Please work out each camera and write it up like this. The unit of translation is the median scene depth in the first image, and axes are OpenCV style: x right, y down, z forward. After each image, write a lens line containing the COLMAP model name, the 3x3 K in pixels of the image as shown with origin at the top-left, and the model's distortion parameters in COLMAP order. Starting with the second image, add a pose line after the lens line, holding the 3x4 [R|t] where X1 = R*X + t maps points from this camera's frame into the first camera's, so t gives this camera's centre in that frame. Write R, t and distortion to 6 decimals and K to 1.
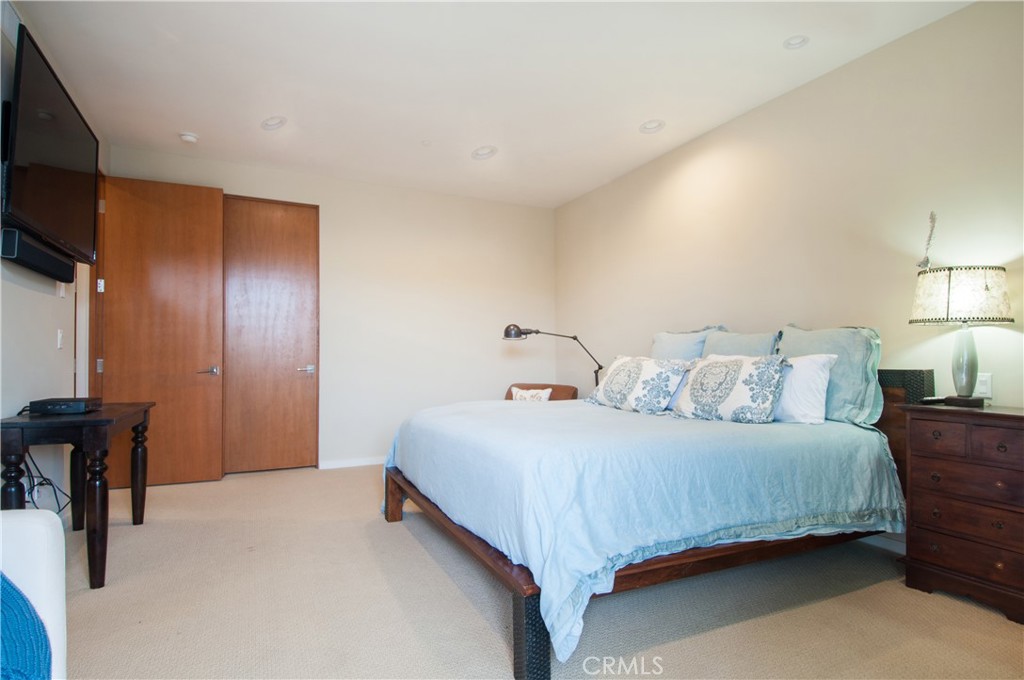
lens RADIAL K [[531.1, 0, 514.2], [0, 531.1, 340.9], [0, 0, 1]] dist [0.018949, 0.000173]
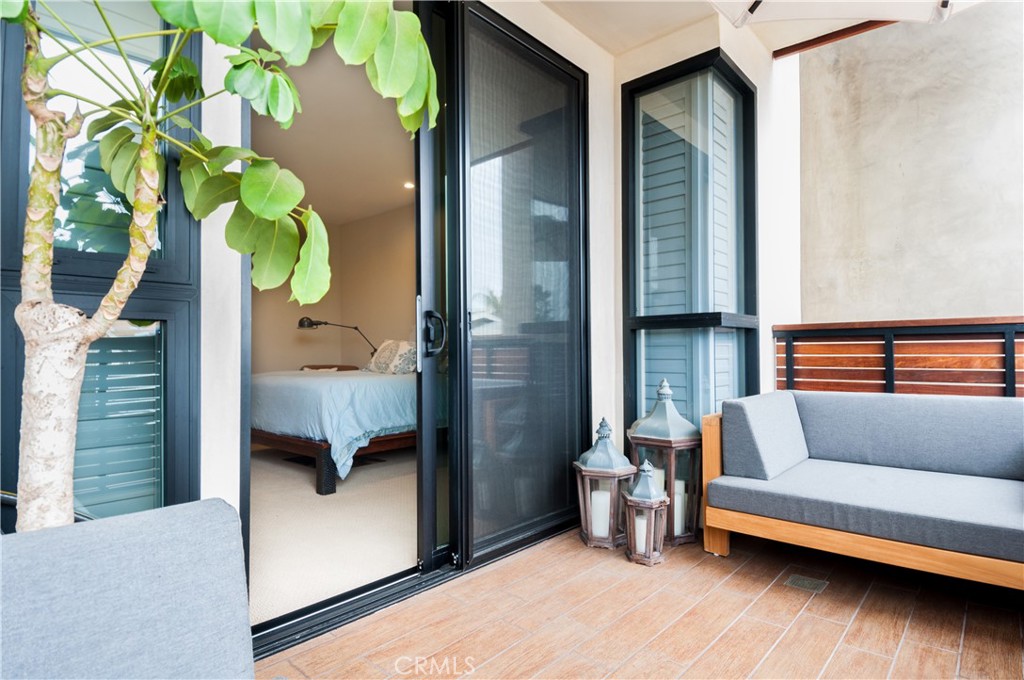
lens RADIAL K [[531.1, 0, 512.4], [0, 531.1, 337.2], [0, 0, 1]] dist [0.018949, 0.000173]
pose [[0.925579, 0.006485, 0.378499, -0.071889], [-0.006419, 0.999978, -0.001438, 0.042278], [-0.378500, -0.001099, 0.925601, -0.999285]]
